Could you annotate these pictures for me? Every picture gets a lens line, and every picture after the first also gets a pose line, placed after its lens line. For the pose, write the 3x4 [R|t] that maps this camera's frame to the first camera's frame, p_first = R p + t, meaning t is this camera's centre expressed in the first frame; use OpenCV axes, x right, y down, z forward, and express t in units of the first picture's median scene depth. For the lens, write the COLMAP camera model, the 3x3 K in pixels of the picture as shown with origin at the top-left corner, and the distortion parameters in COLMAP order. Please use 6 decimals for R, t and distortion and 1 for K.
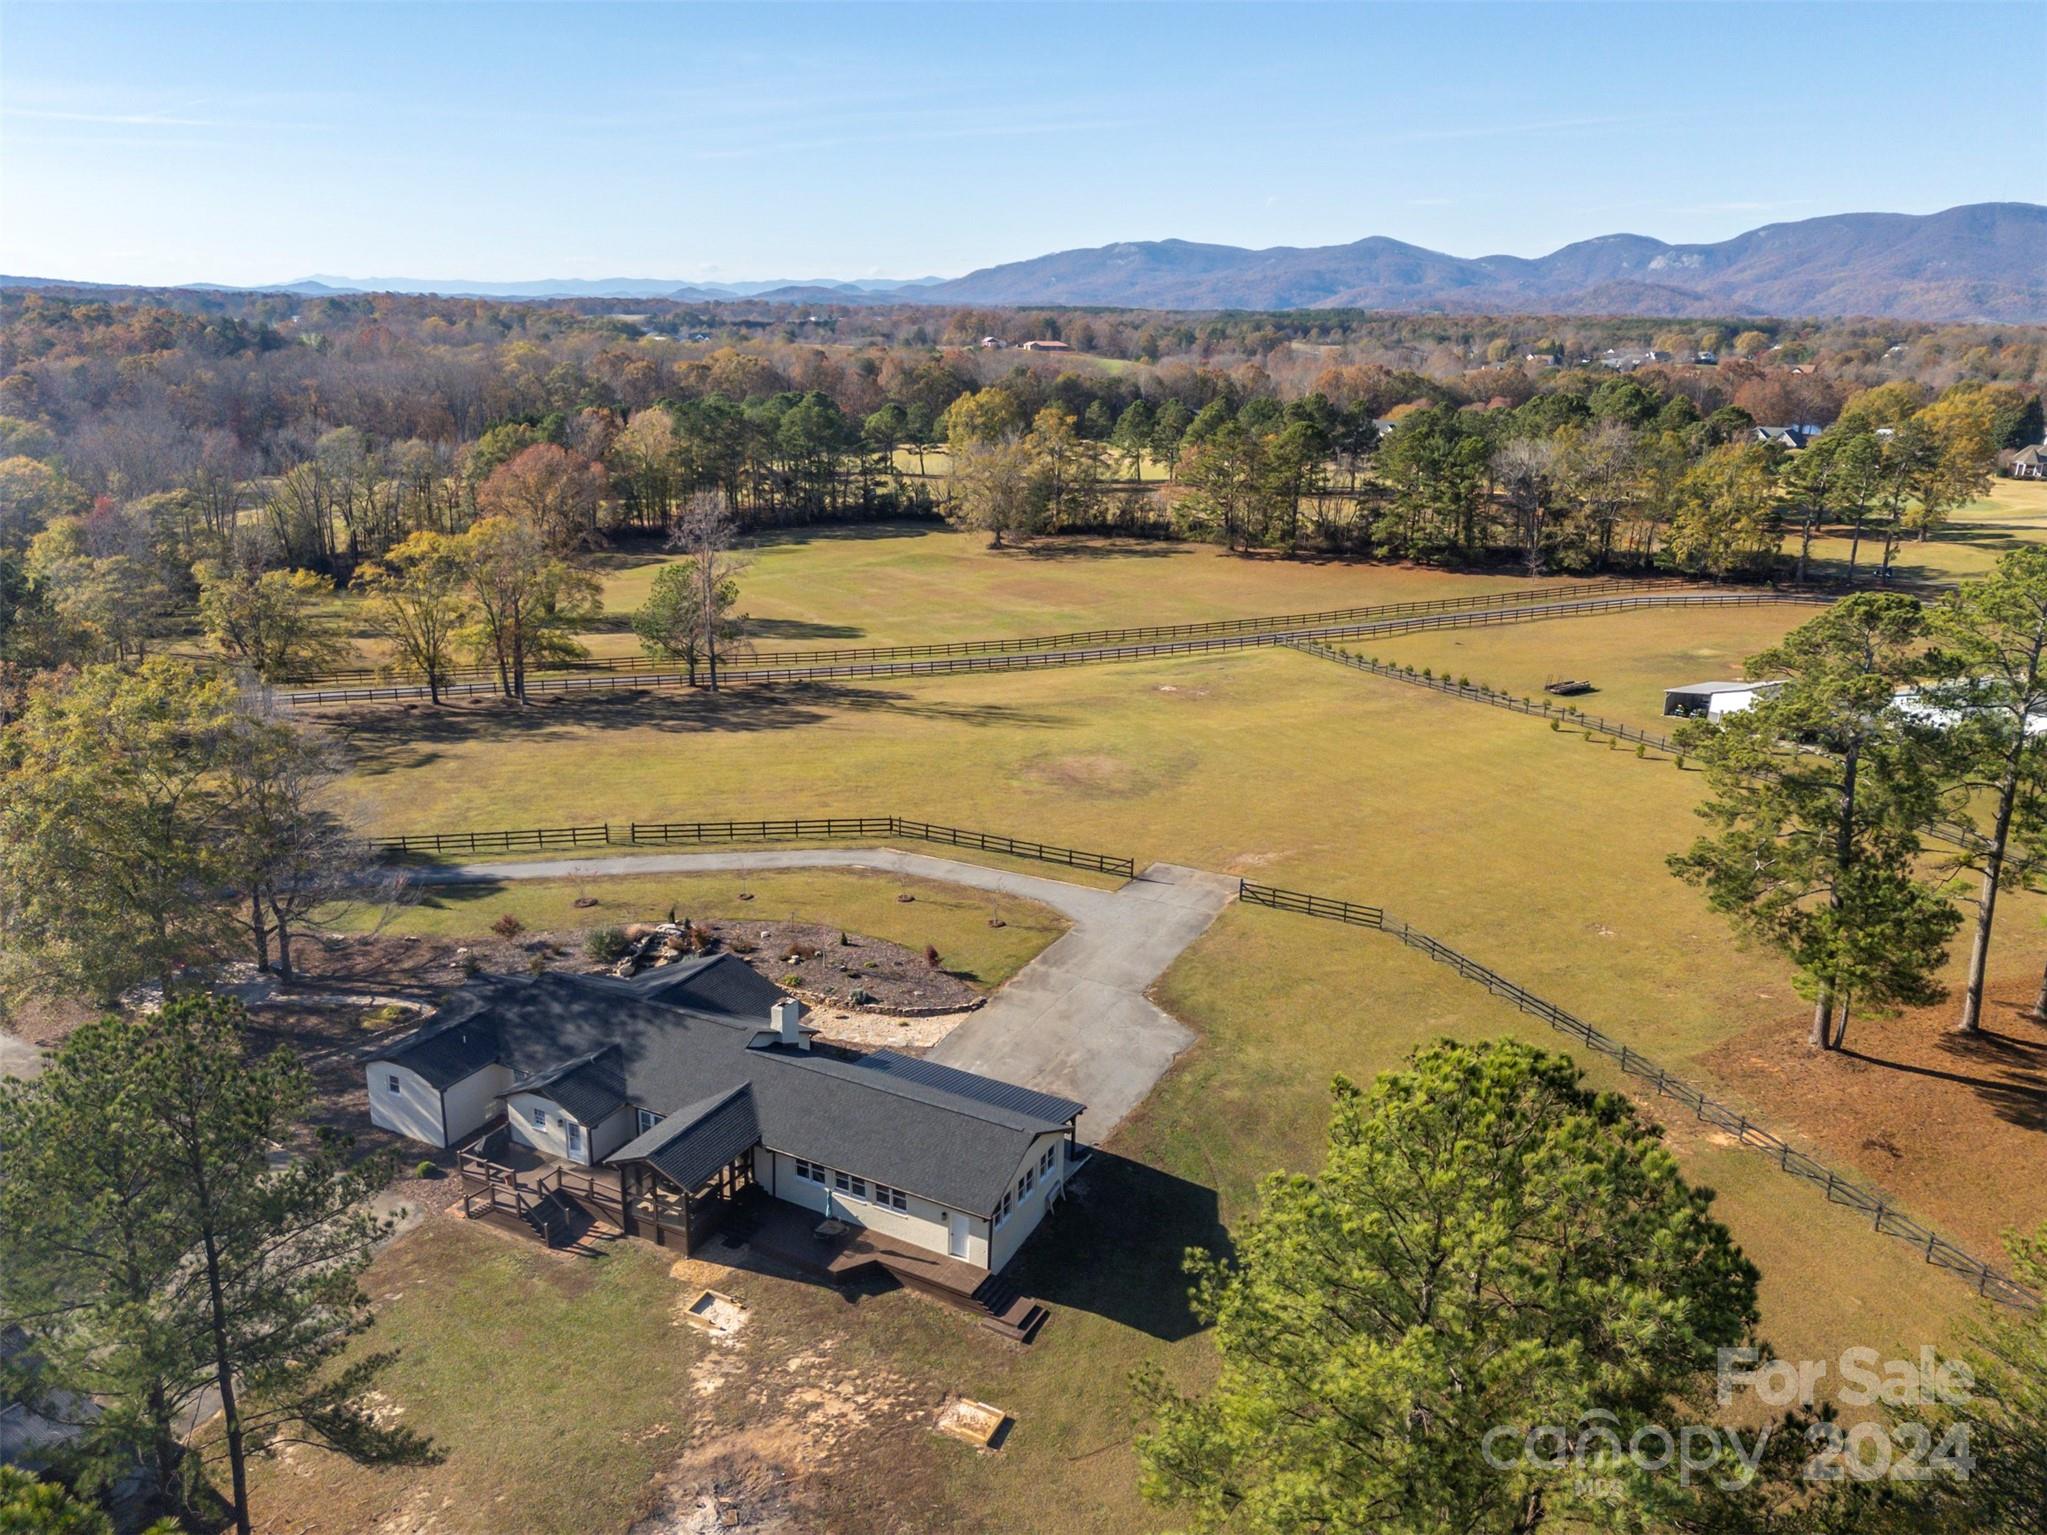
lens RADIAL K [[1439.1, 0, 1023.5], [0, 1439.1, 767.5], [0, 0, 1]] dist [0.134425, -0.336341]
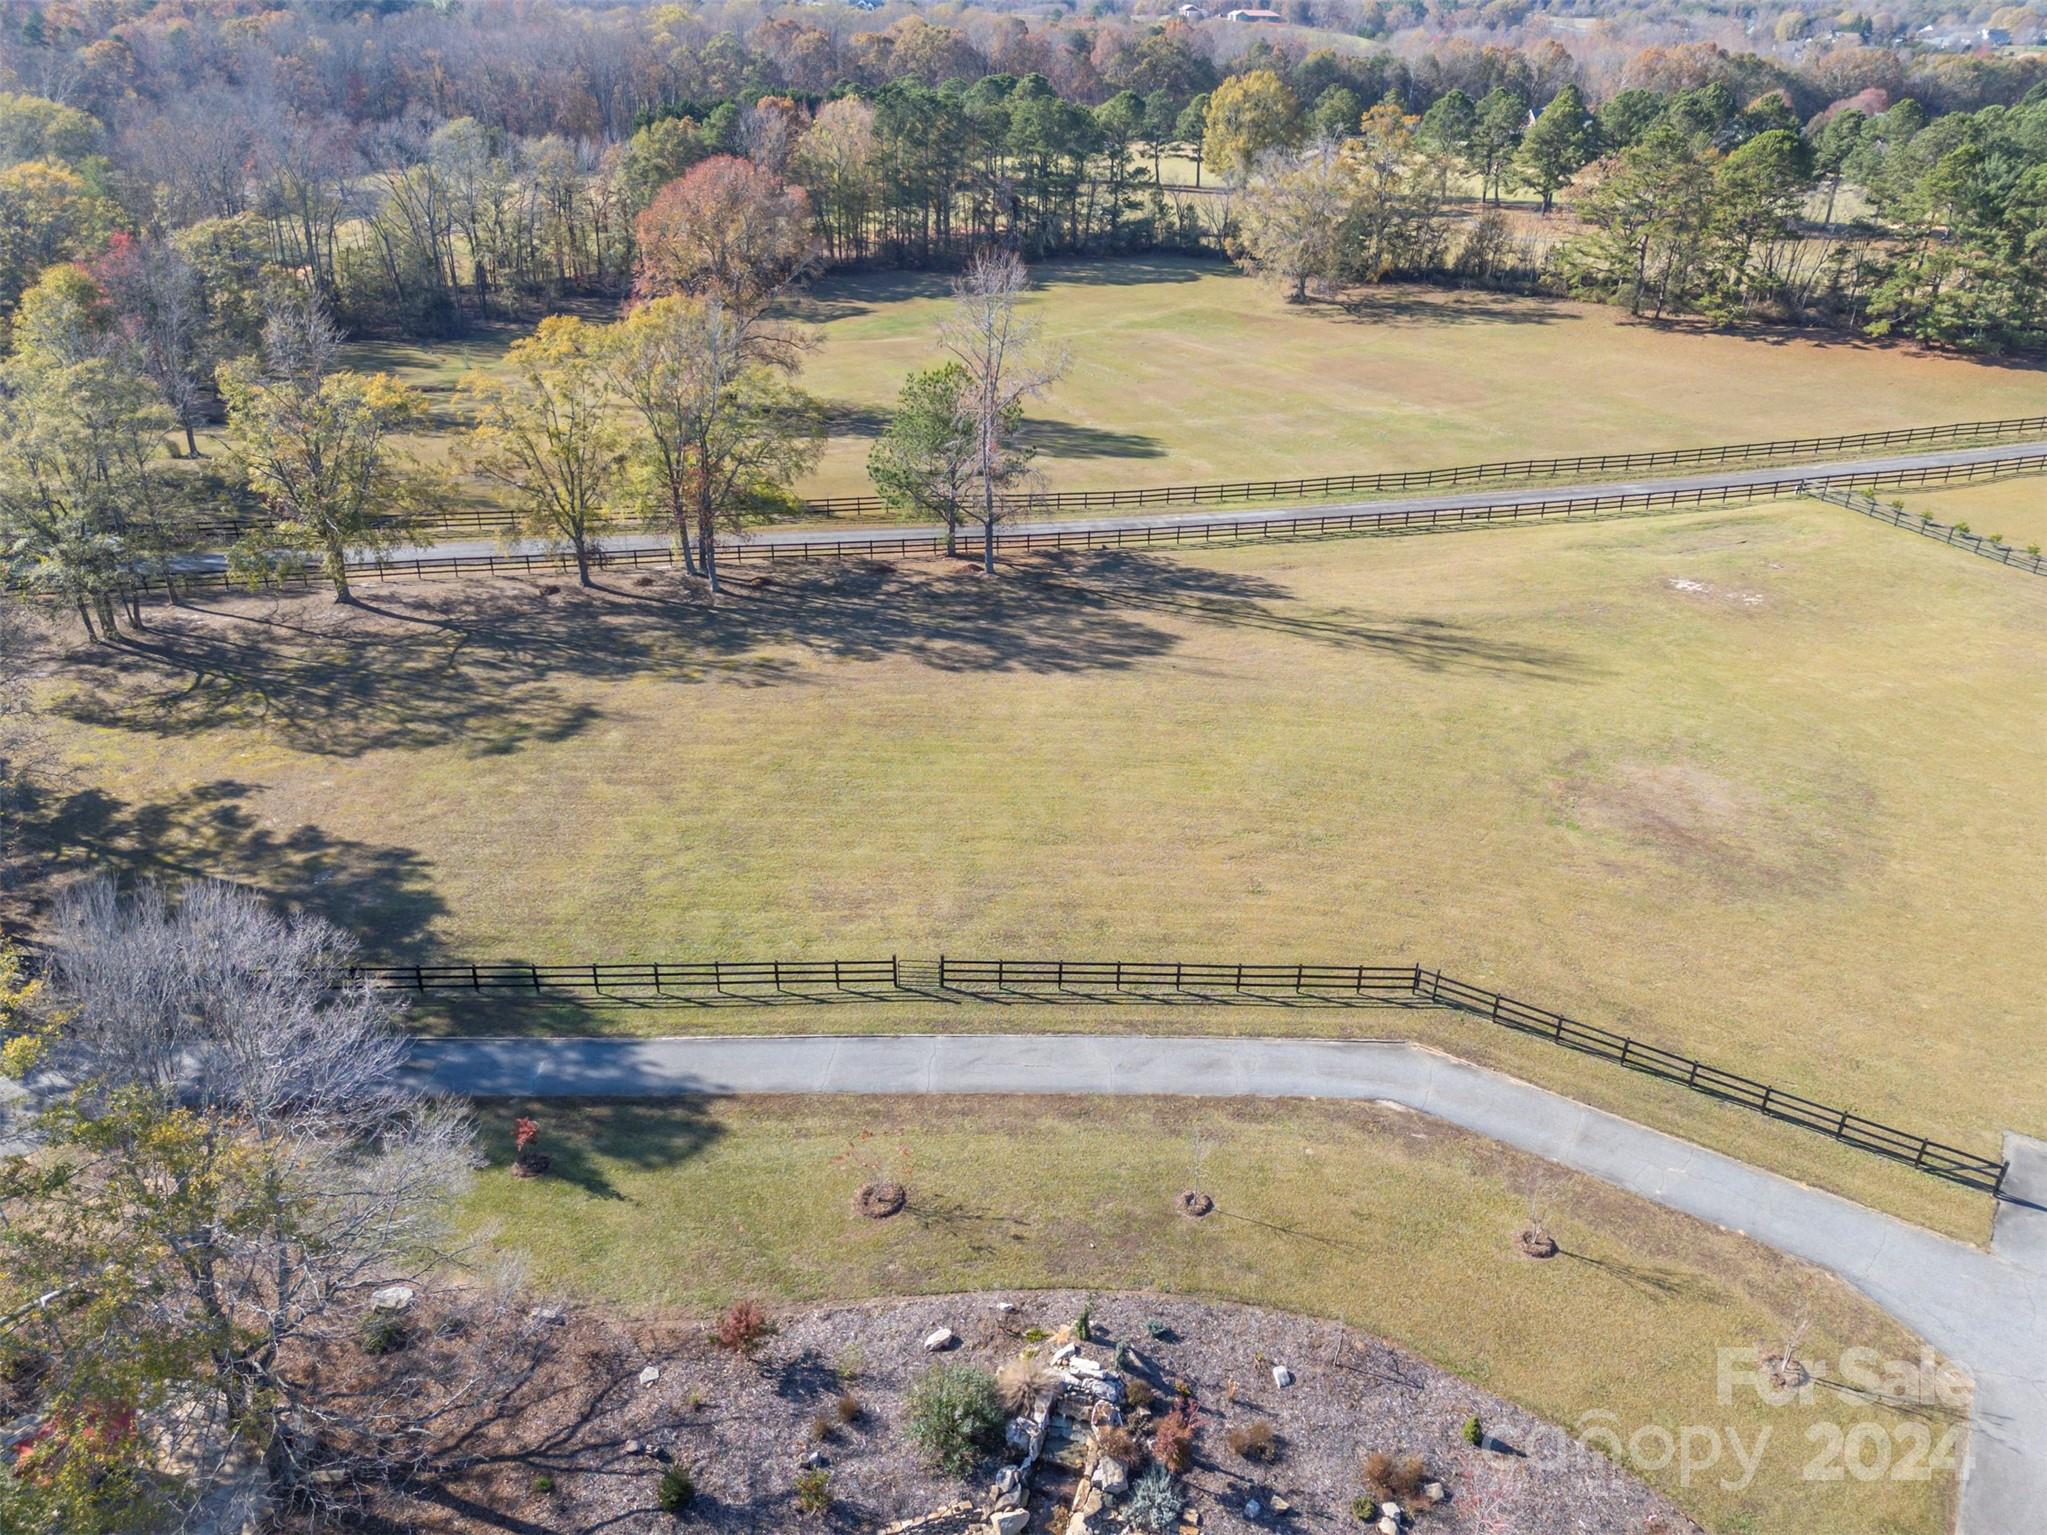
lens RADIAL K [[1478.2, 0, 1030.3], [0, 1478.2, 778.8], [0, 0, 1]] dist [0.044333, -0.039670]
pose [[0.994487, 0.053990, -0.089897, -0.084969], [-0.036005, 0.980961, 0.190840, -0.058769], [0.098489, -0.186551, 0.977496, 0.213395]]
